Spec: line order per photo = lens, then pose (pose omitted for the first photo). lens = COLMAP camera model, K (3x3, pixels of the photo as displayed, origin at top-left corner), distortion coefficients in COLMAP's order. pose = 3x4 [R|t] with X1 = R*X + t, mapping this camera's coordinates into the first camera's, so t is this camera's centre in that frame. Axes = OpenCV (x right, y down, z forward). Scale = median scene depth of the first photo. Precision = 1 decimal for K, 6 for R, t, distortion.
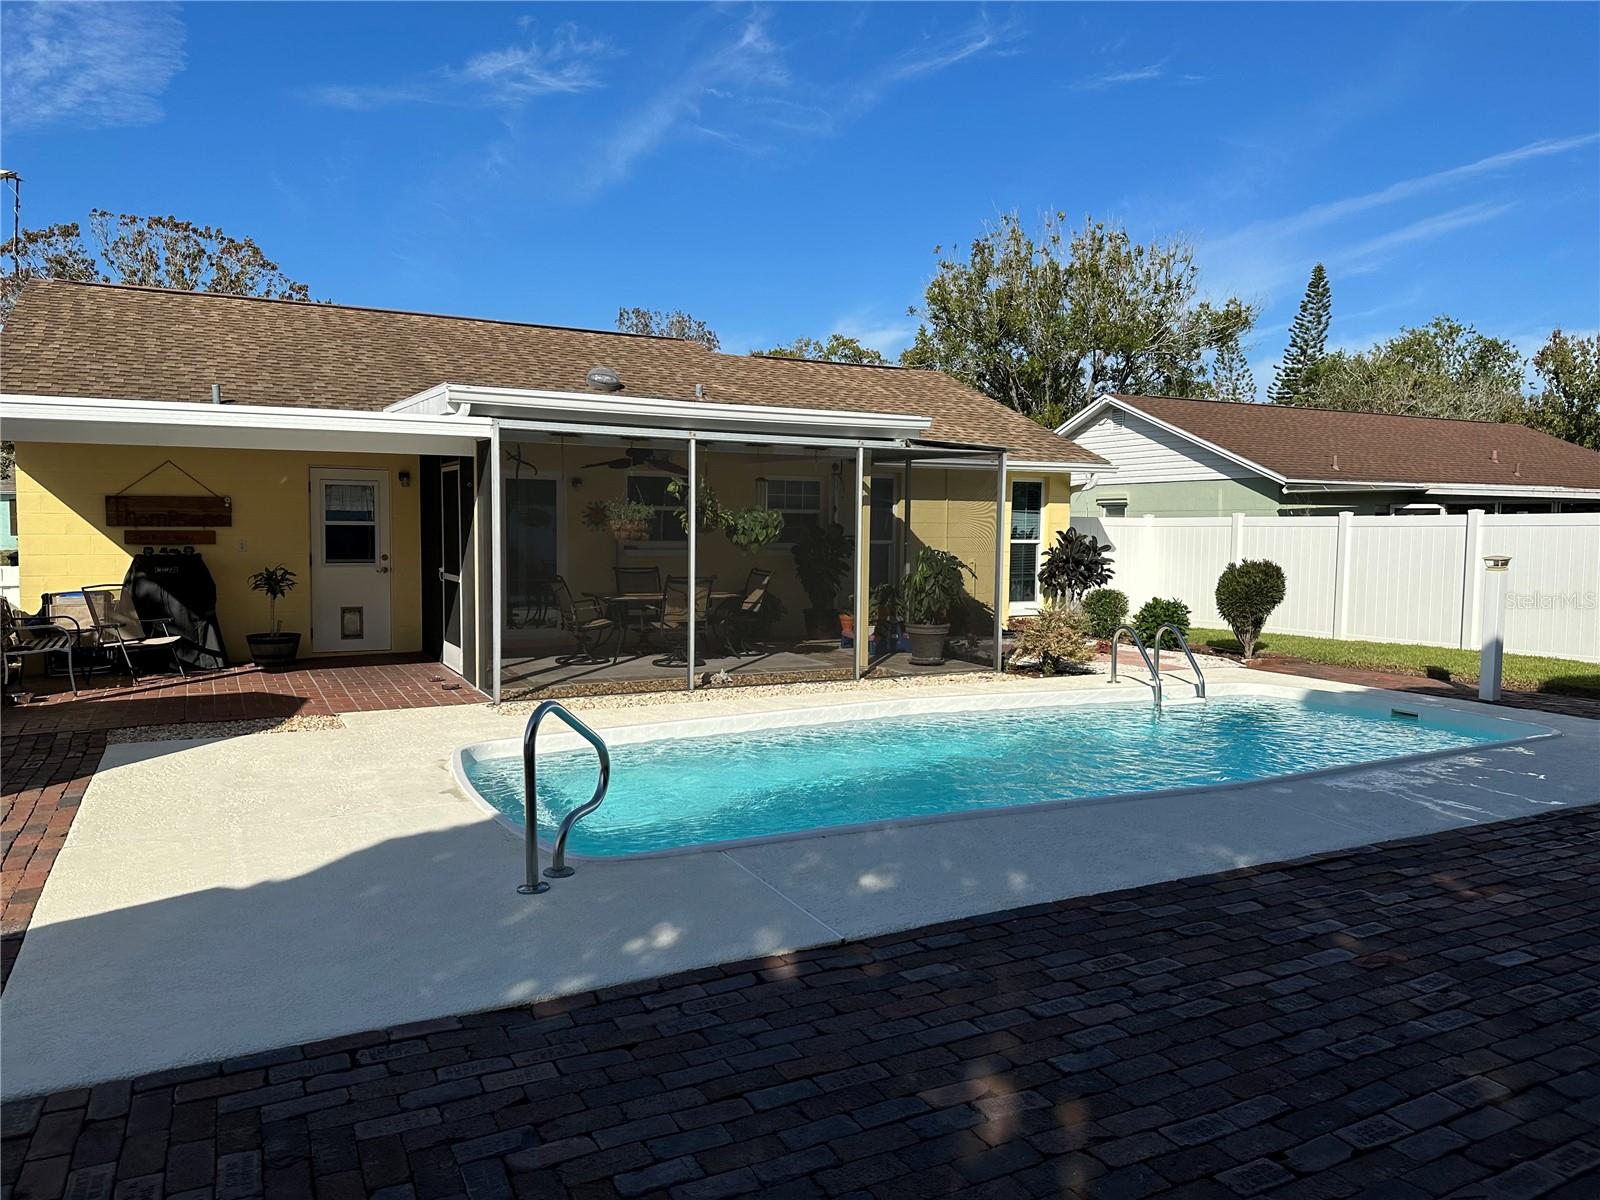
lens RADIAL K [[1156.2, 0, 814.5], [0, 1156.2, 612.0], [0, 0, 1]] dist [0.039854, -0.022730]
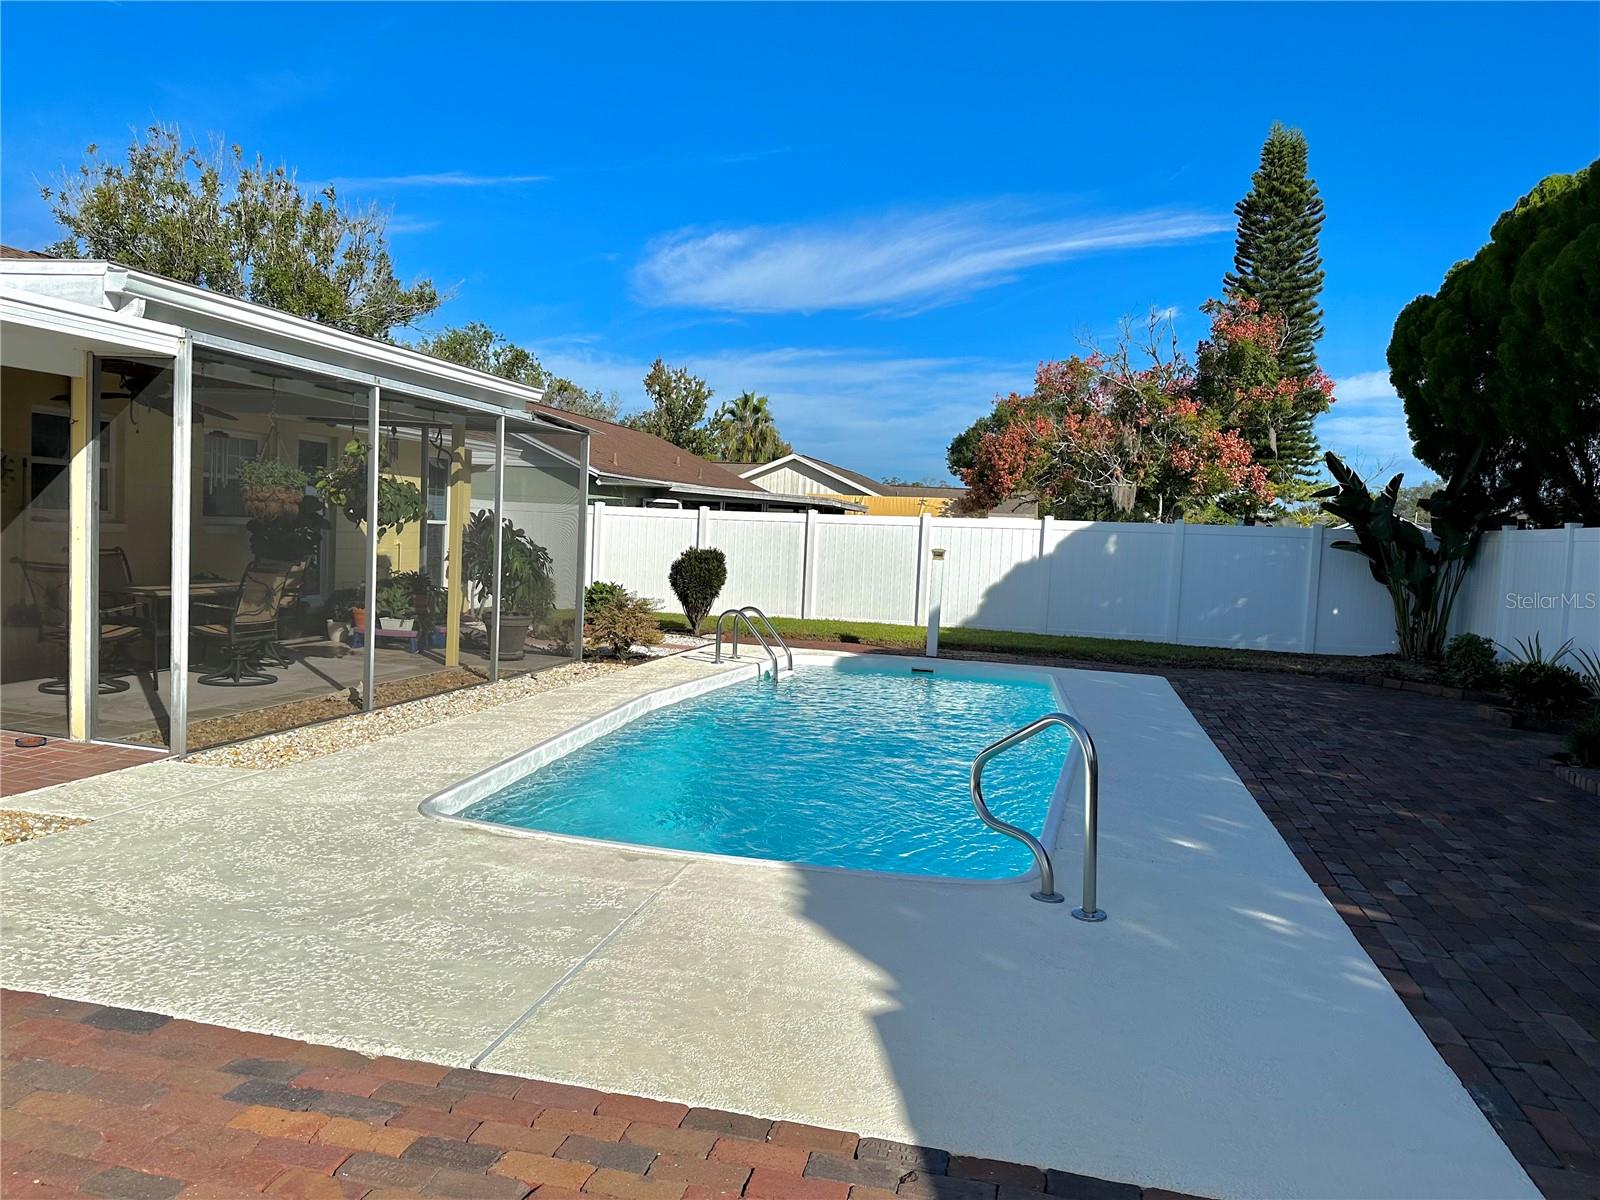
lens RADIAL K [[1156.2, 0, 808.5], [0, 1156.2, 600.5], [0, 0, 1]] dist [0.039854, -0.022730]
pose [[0.638540, -0.024211, 0.769208, -0.417410], [0.017498, 0.999703, 0.016940, -0.011870], [-0.769390, 0.002643, 0.638774, 0.222290]]
